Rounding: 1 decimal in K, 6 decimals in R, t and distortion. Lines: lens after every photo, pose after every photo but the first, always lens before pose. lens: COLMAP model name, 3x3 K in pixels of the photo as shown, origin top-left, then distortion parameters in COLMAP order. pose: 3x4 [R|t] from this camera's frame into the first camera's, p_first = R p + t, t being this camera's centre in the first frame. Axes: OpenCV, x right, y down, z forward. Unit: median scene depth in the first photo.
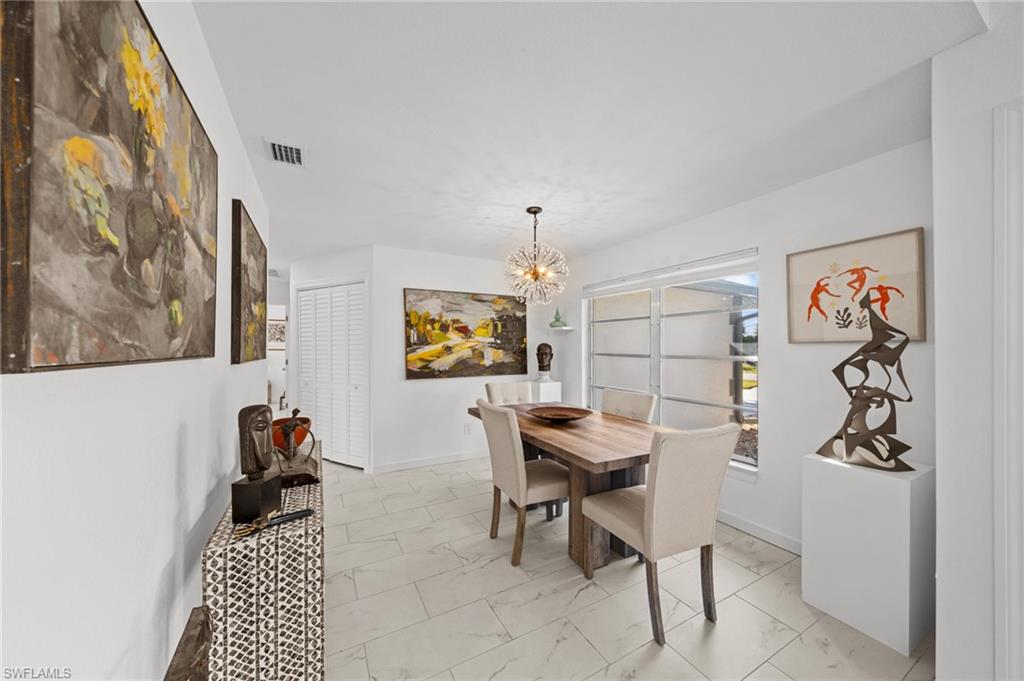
lens RADIAL K [[351.8, 0, 505.6], [0, 351.8, 347.1], [0, 0, 1]] dist [-0.000768, -0.000005]
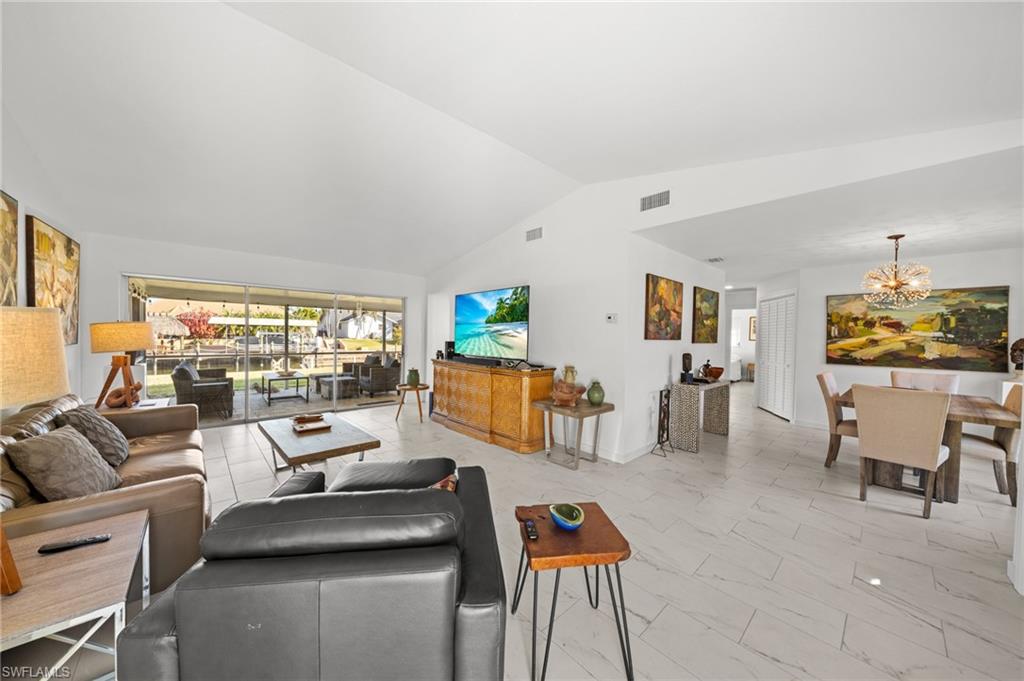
lens RADIAL K [[345.4, 0, 507.8], [0, 345.4, 336.8], [0, 0, 1]] dist [-0.000410, 0.000029]
pose [[0.245536, 0.011164, -0.969323, 0.676149], [-0.015661, 0.999849, 0.007549, -0.001290], [0.969261, 0.013327, 0.245674, -0.495403]]
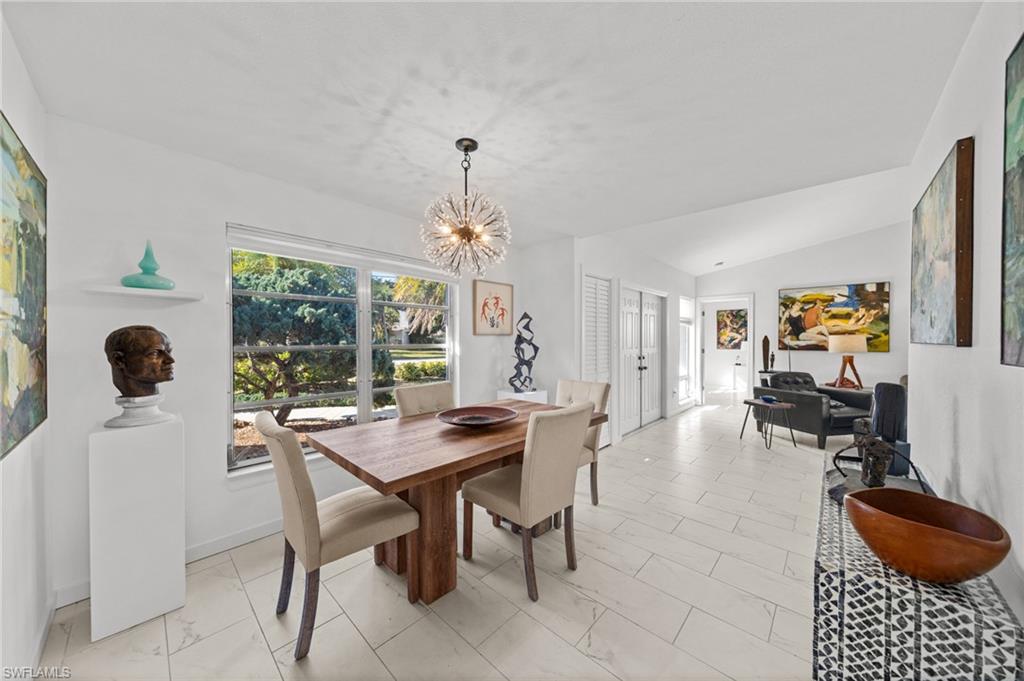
lens RADIAL K [[350.5, 0, 502.9], [0, 350.5, 343.0], [0, 0, 1]] dist [-0.004901, 0.000018]
pose [[-0.316302, -0.012274, 0.948579, -0.400036], [-0.001950, 0.999923, 0.012289, 0.002890], [-0.948657, 0.002037, -0.316301, 0.743751]]
